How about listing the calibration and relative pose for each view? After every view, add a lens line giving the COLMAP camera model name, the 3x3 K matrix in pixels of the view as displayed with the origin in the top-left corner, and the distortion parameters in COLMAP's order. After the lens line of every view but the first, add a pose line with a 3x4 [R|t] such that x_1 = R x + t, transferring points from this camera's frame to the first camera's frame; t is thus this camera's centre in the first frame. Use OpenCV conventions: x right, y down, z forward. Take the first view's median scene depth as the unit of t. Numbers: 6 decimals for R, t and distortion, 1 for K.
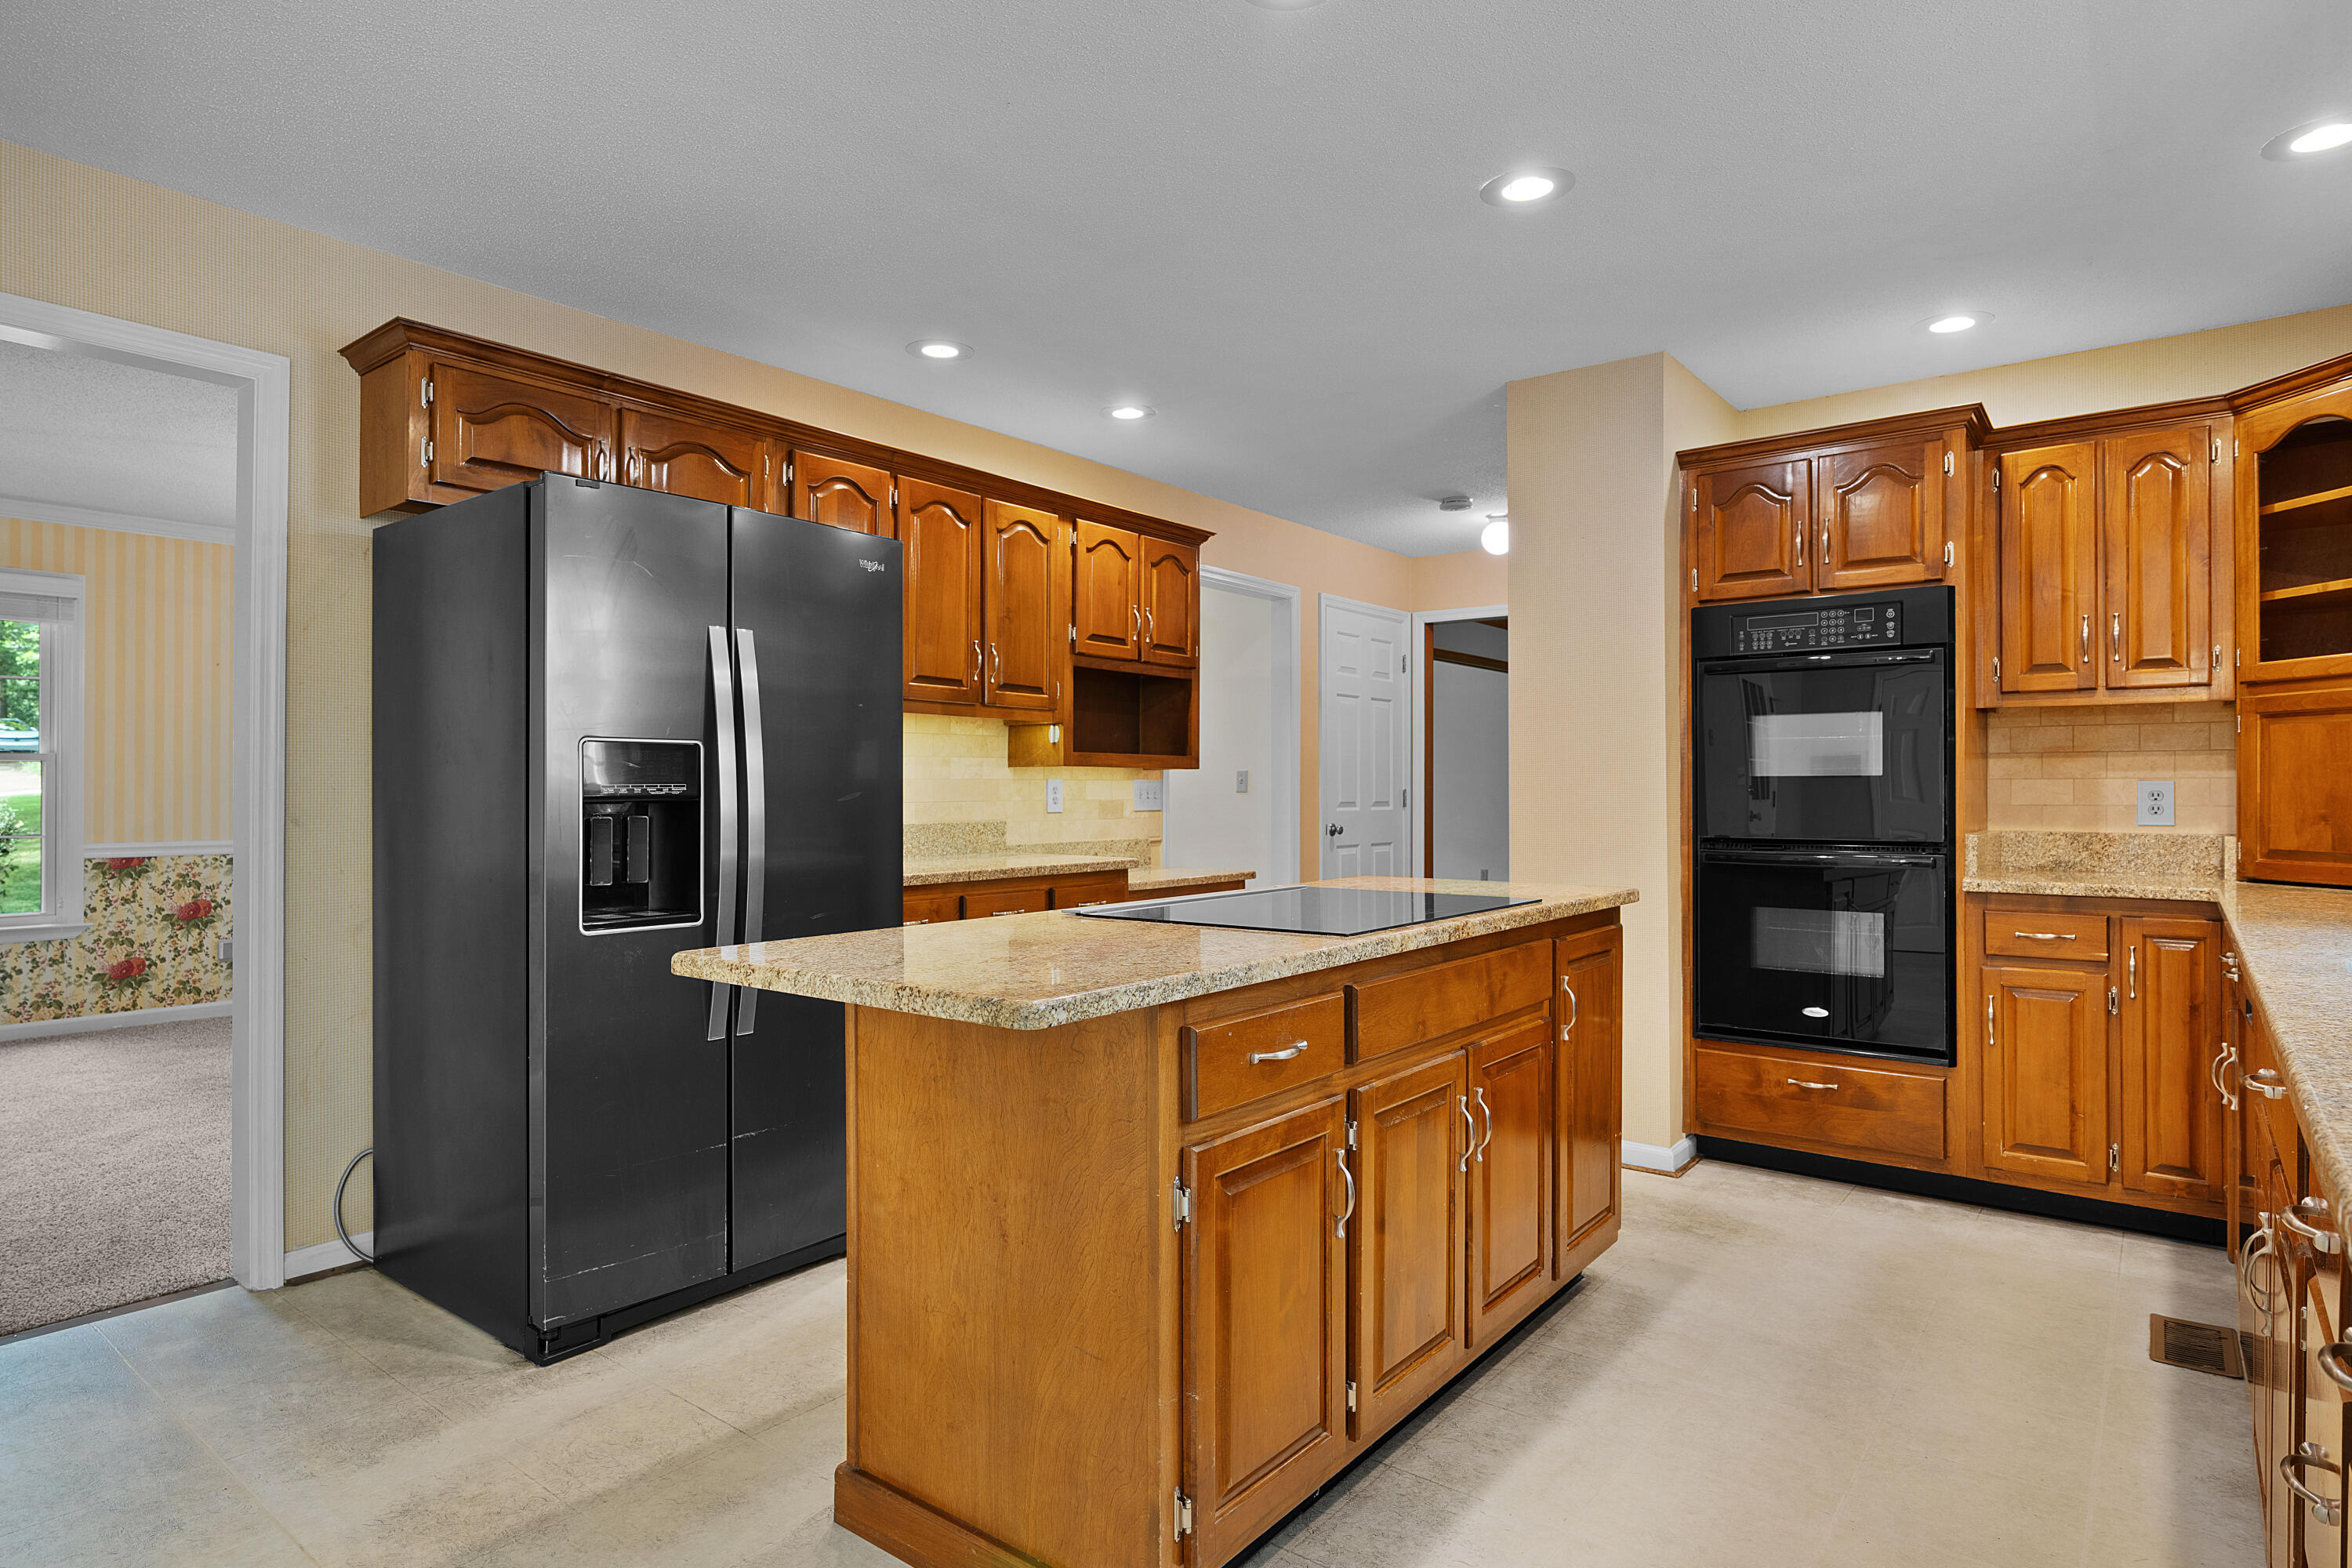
lens RADIAL K [[1260.7, 0, 1176.0], [0, 1260.7, 784.0], [0, 0, 1]] dist [0.002594, 0.000147]
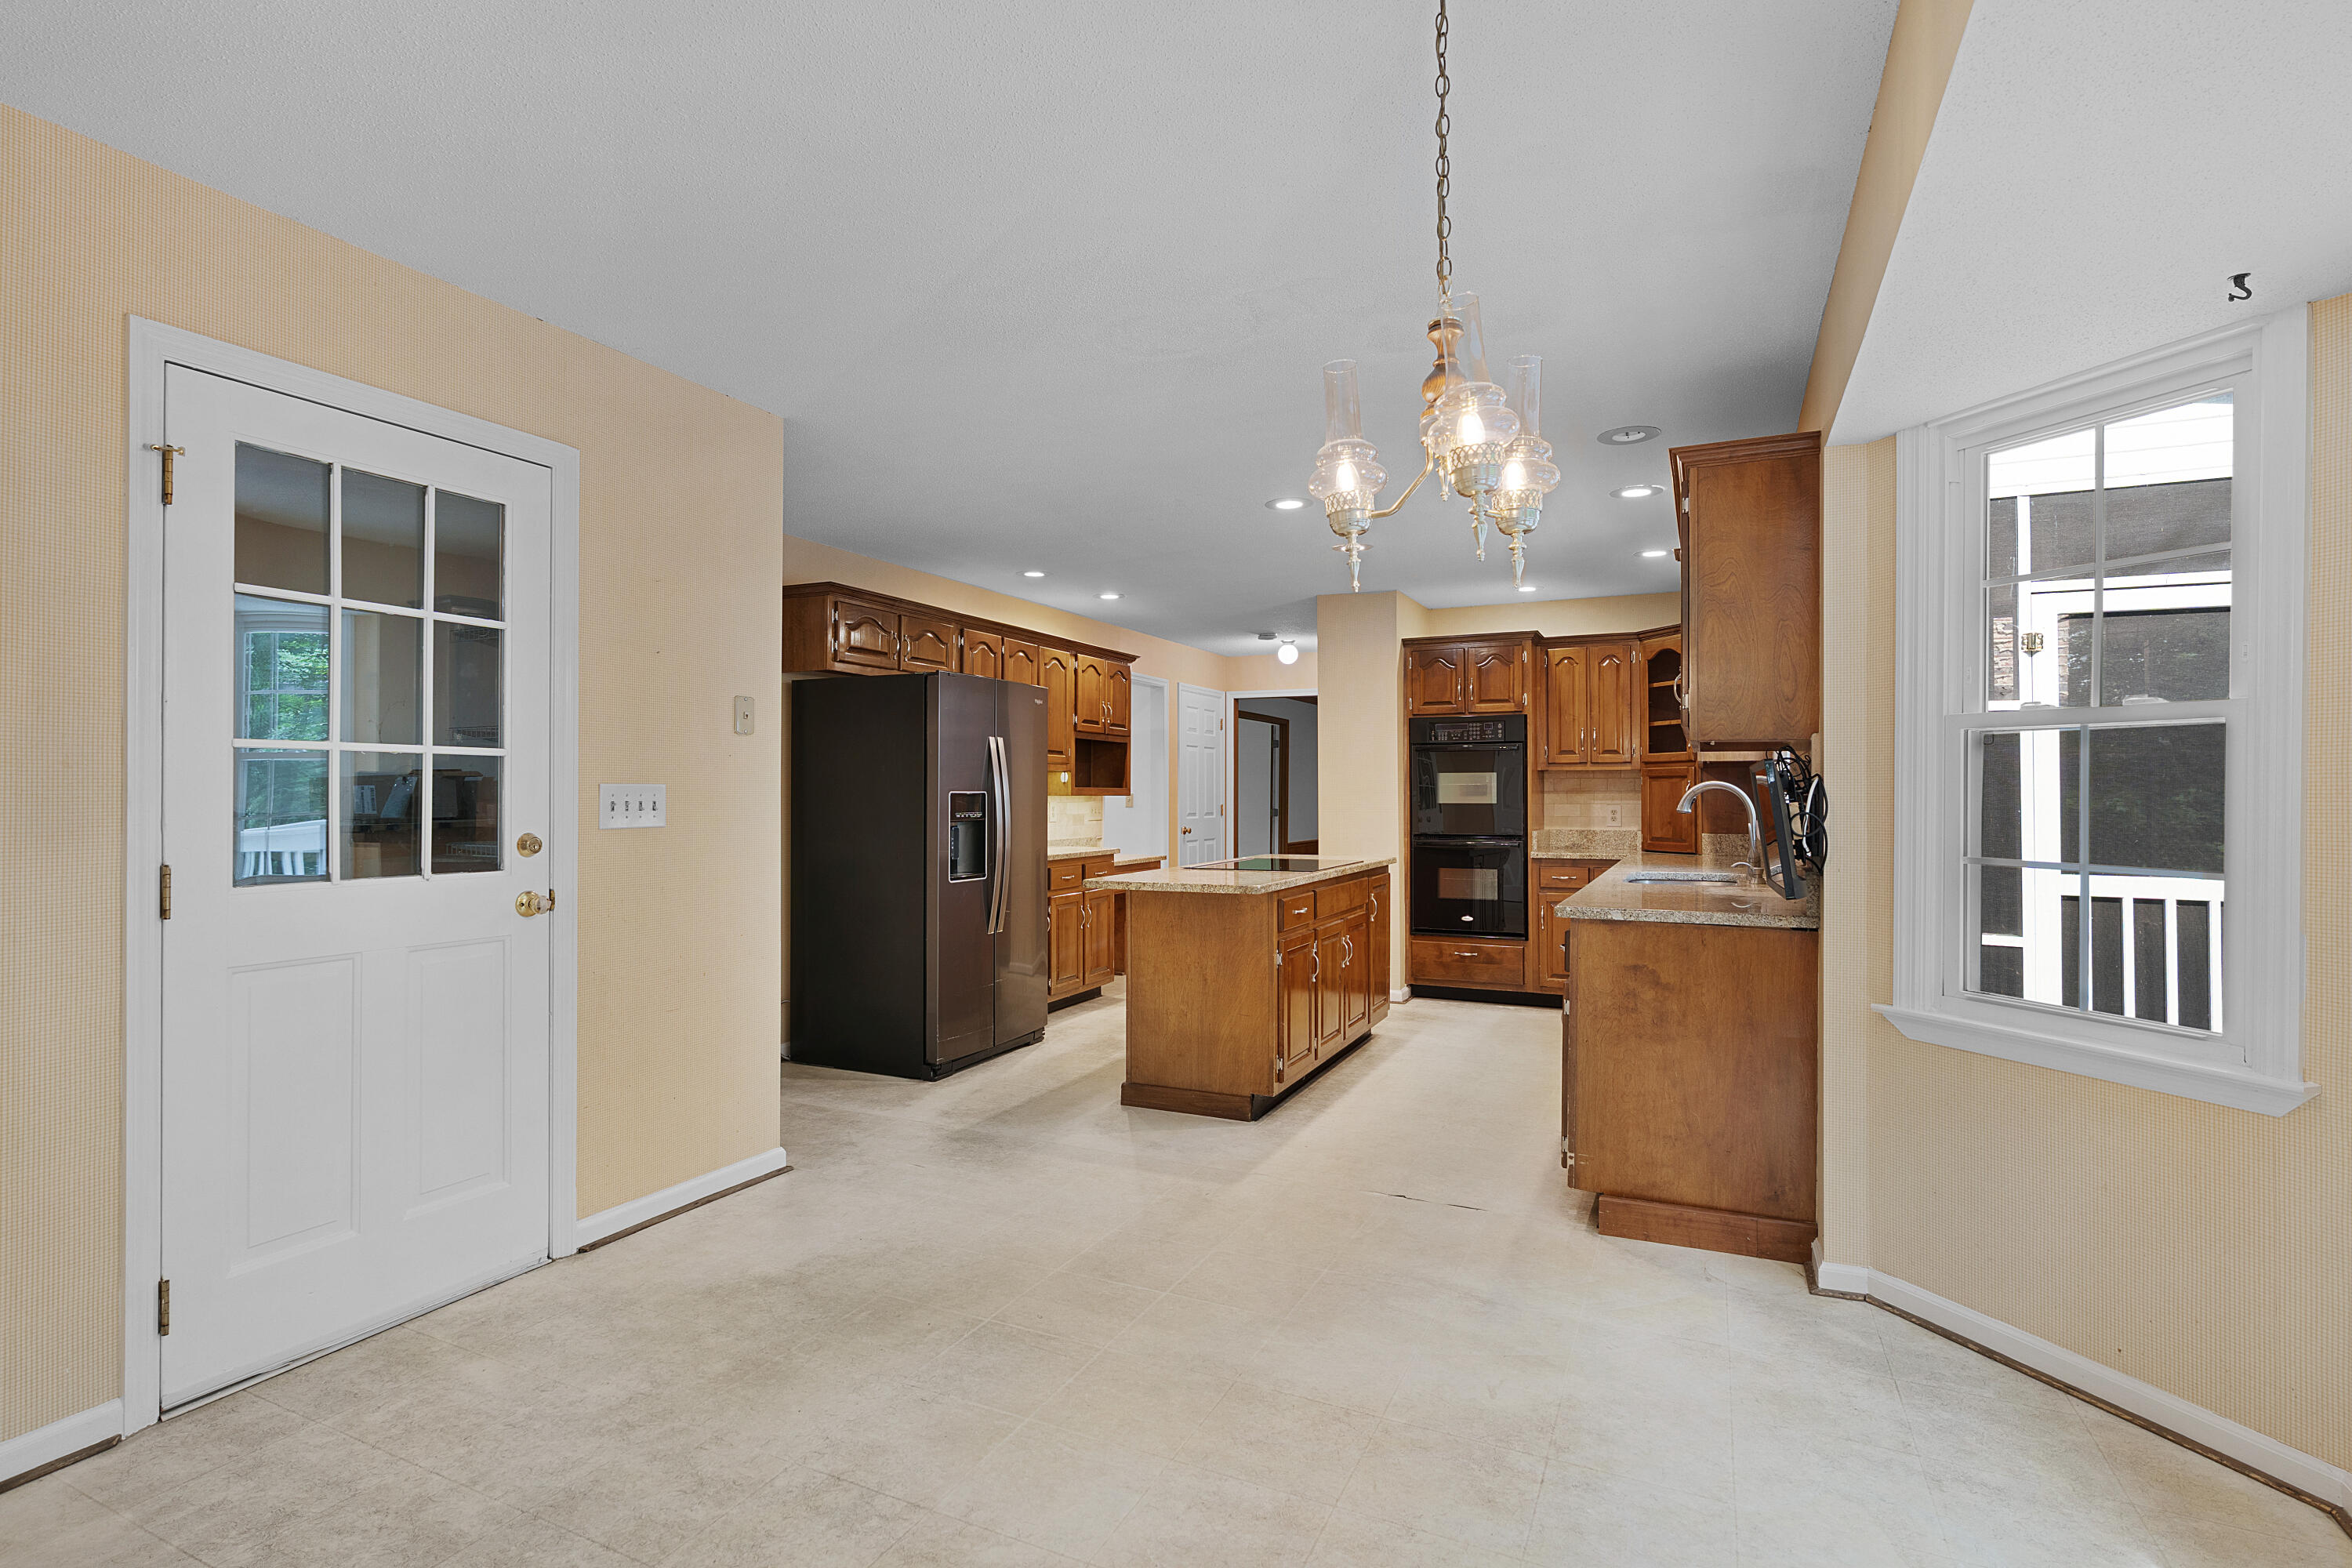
lens RADIAL K [[1137.2, 0, 1176.0], [0, 1137.2, 784.0], [0, 0, 1]] dist [-0.001578, -0.000150]
pose [[0.973387, 0.001834, 0.229158, -0.378830], [-0.001008, 0.999993, -0.003721, -0.030343], [-0.229164, 0.003391, 0.973382, -0.693732]]
